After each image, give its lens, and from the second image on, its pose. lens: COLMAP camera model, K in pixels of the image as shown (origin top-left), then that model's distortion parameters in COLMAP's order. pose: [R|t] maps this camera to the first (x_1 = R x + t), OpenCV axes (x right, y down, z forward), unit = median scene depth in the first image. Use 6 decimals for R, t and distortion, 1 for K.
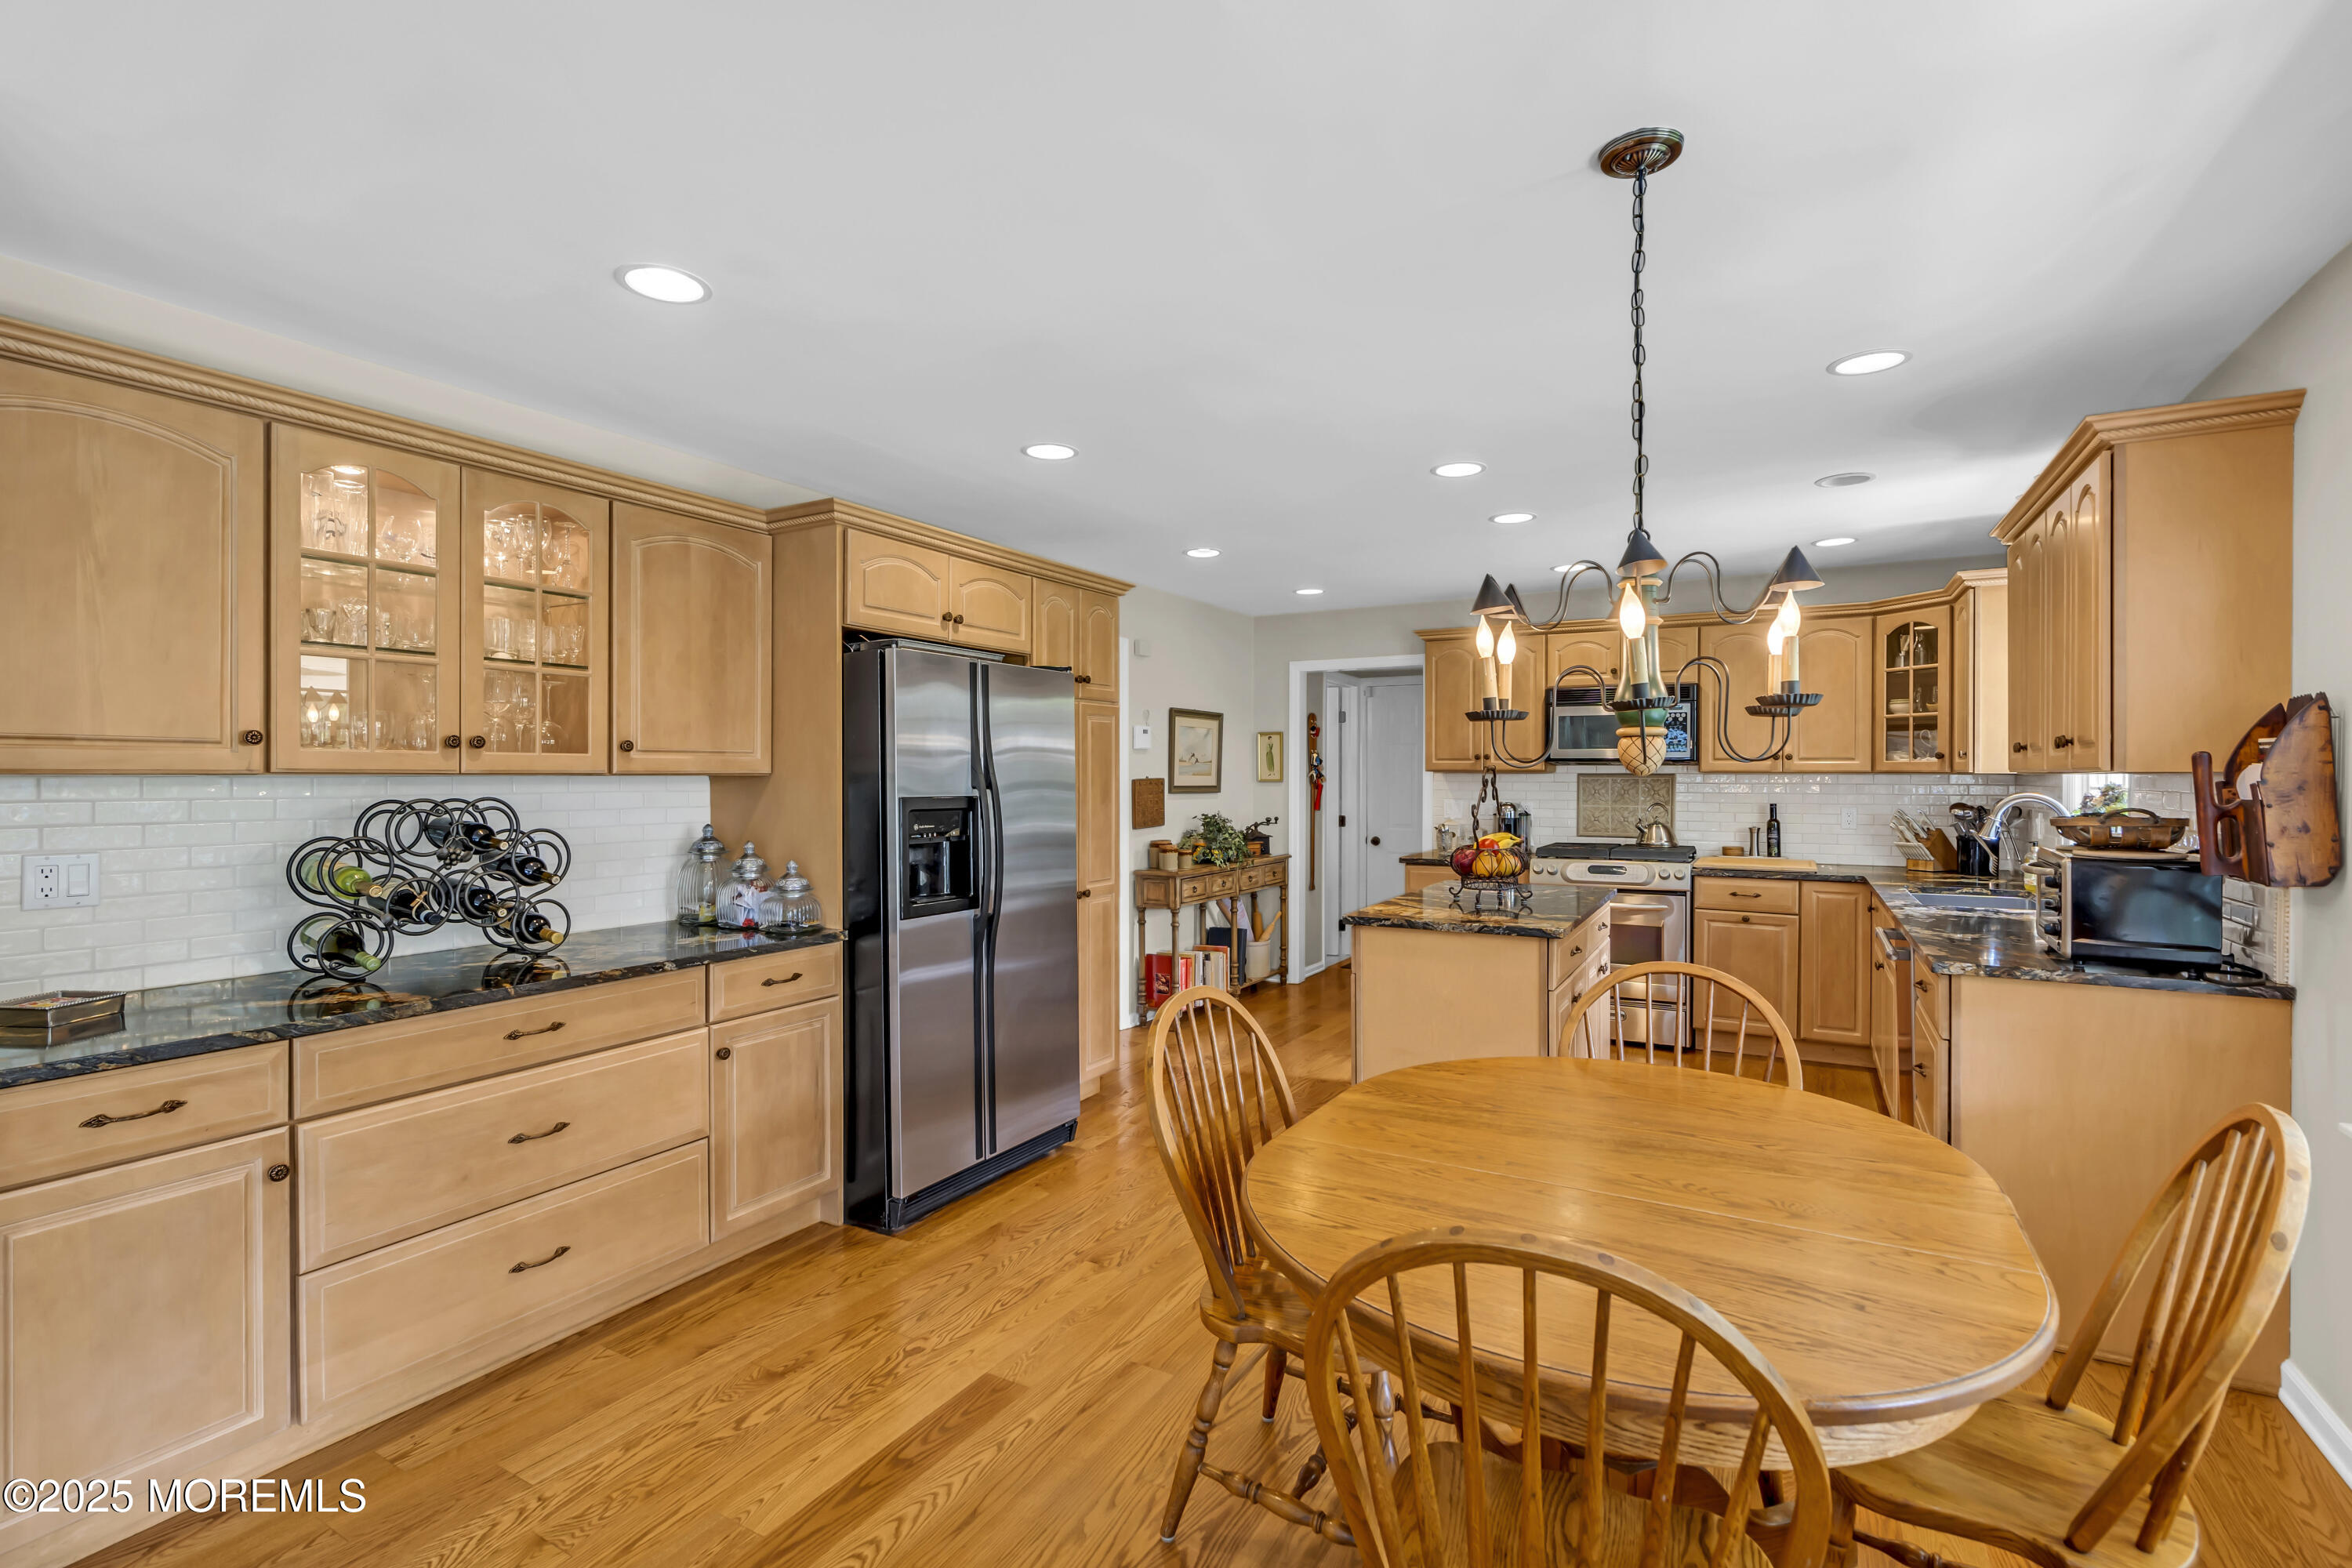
lens RADIAL K [[1079.8, 0, 1180.9], [0, 1079.8, 780.6], [0, 0, 1]] dist [-0.010444, 0.003587]
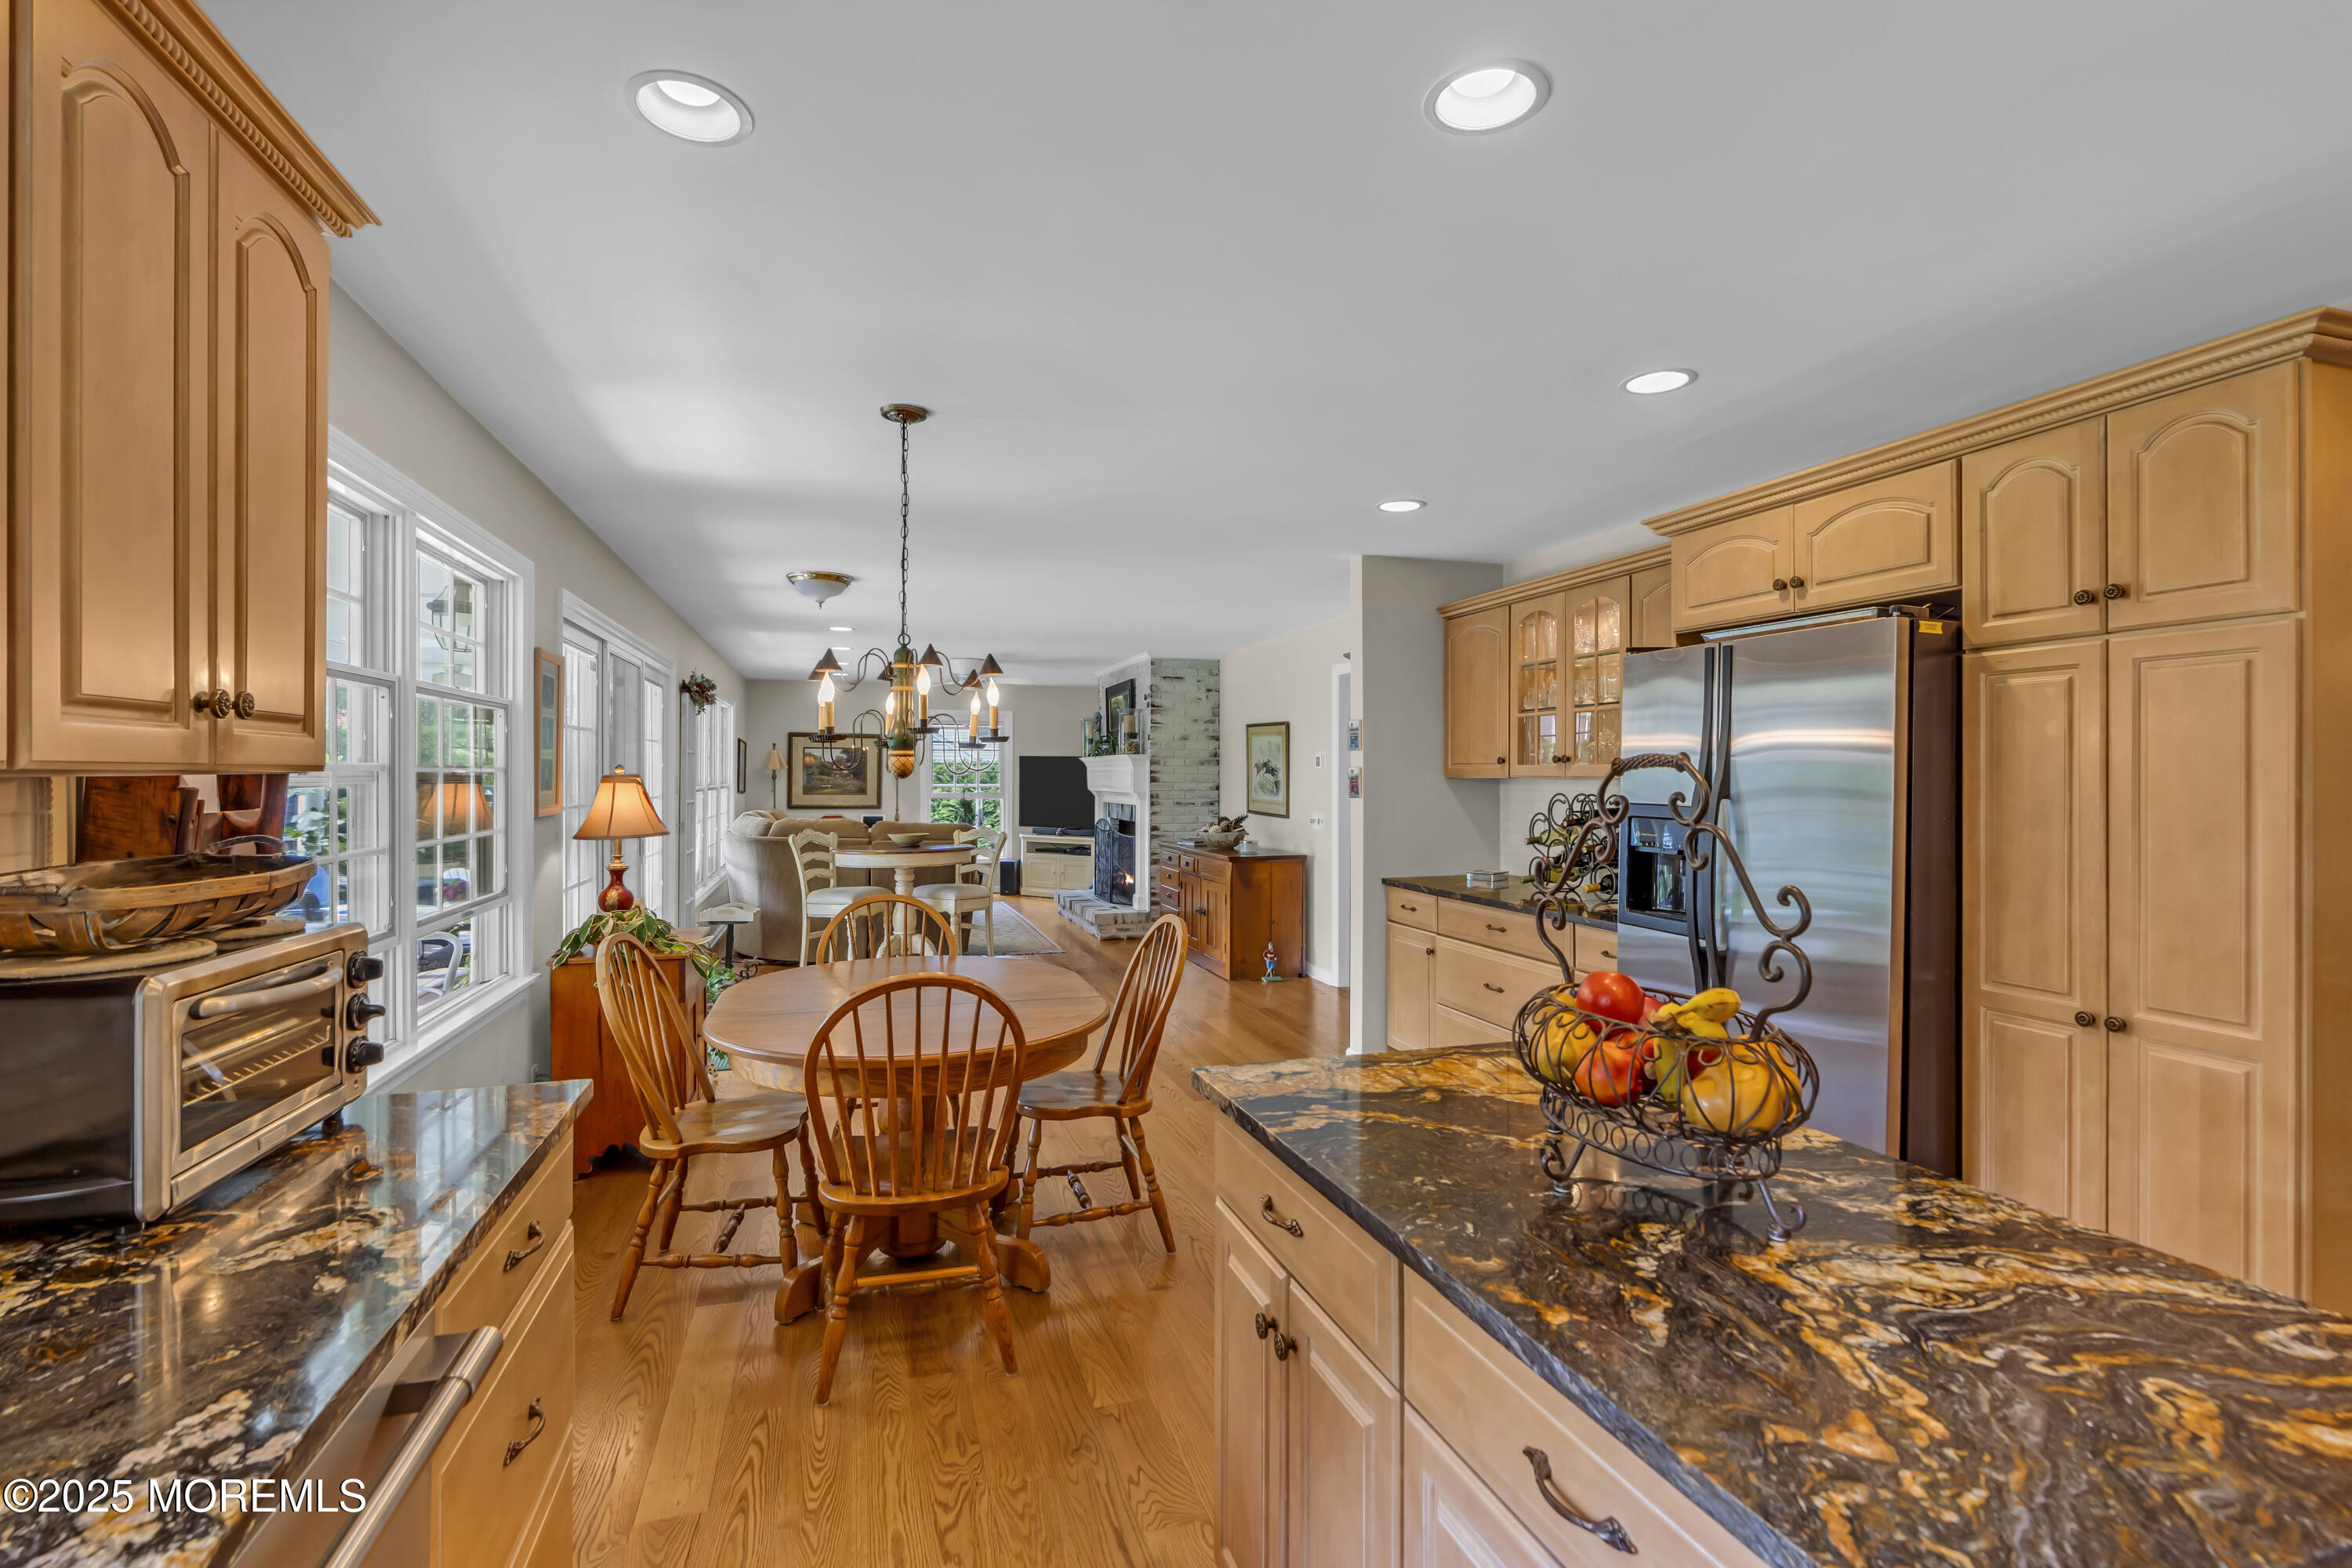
lens RADIAL K [[1079.8, 0, 1192.7], [0, 1079.8, 783.4], [0, 0, 1]] dist [-0.010444, 0.003587]
pose [[-0.678322, 0.002460, -0.734761, 0.458421], [-0.007642, 0.999917, 0.010402, -0.005891], [0.734725, 0.012671, -0.678247, 0.834789]]
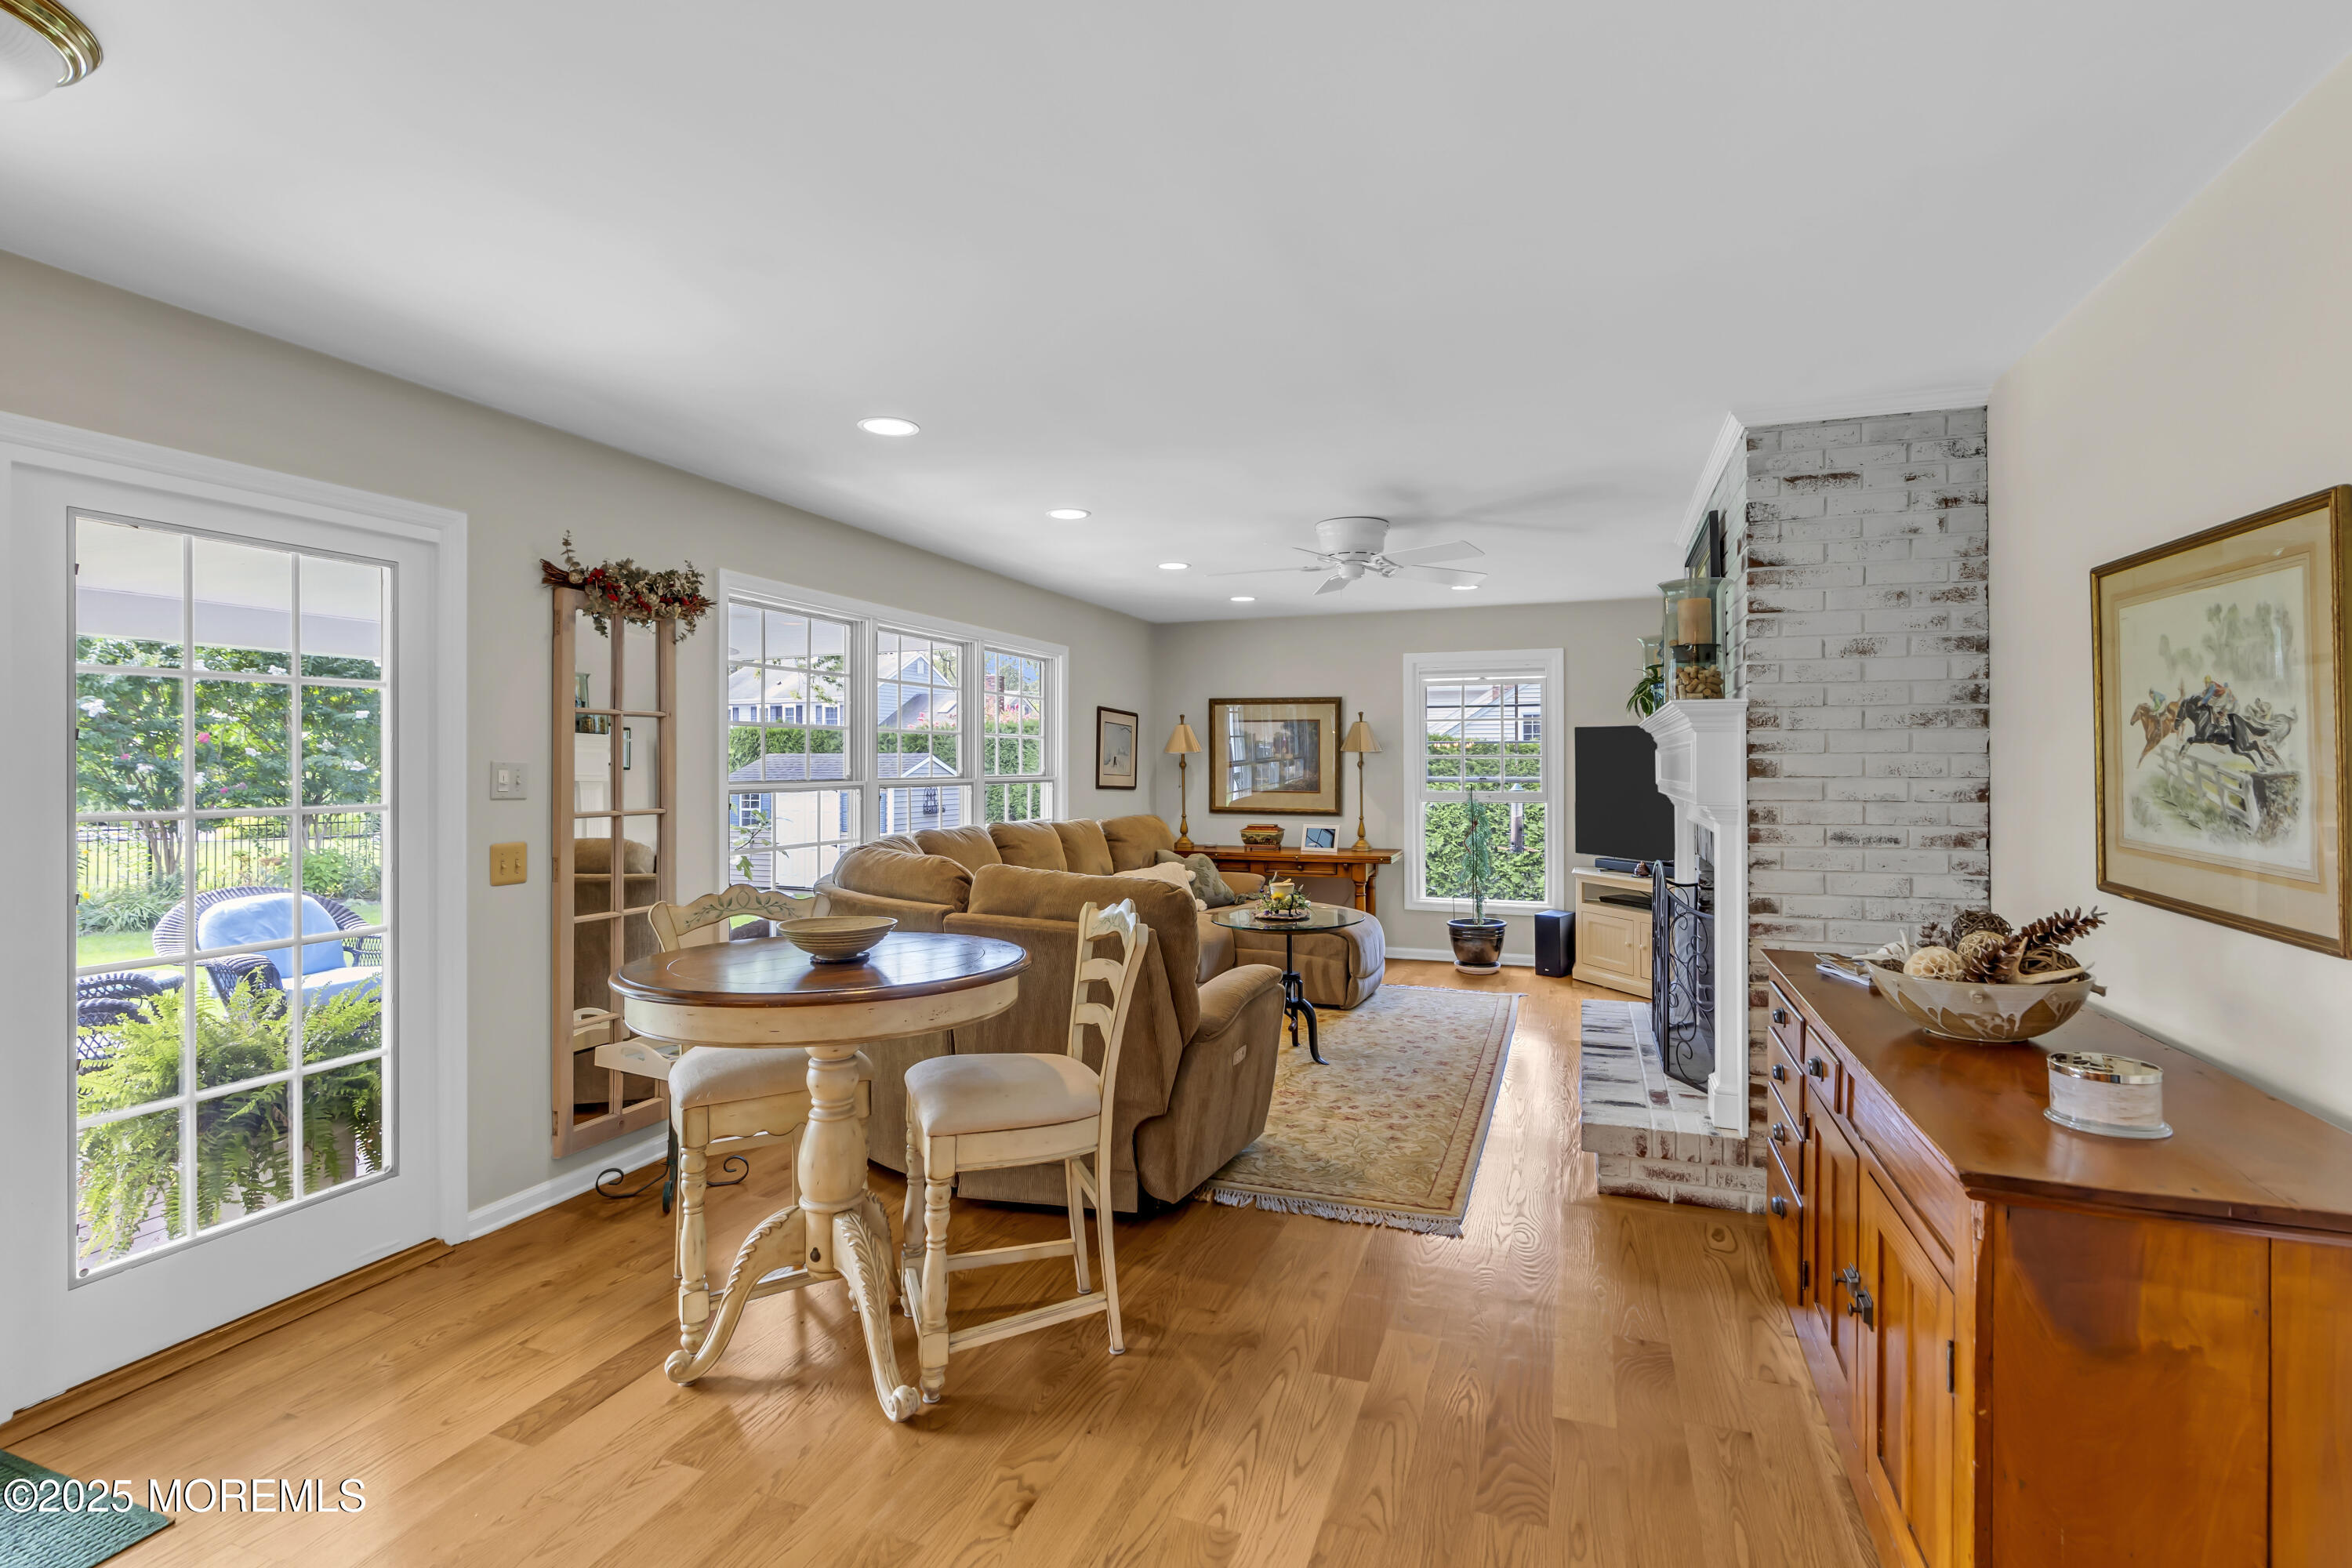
lens RADIAL K [[1079.8, 0, 1180.5], [0, 1079.8, 757.4], [0, 0, 1]] dist [-0.010444, 0.003587]
pose [[-0.987613, -0.001257, -0.156907, -0.347822], [-0.001282, 0.999999, 0.000057, -0.000162], [0.156906, 0.000258, -0.987613, 0.170651]]
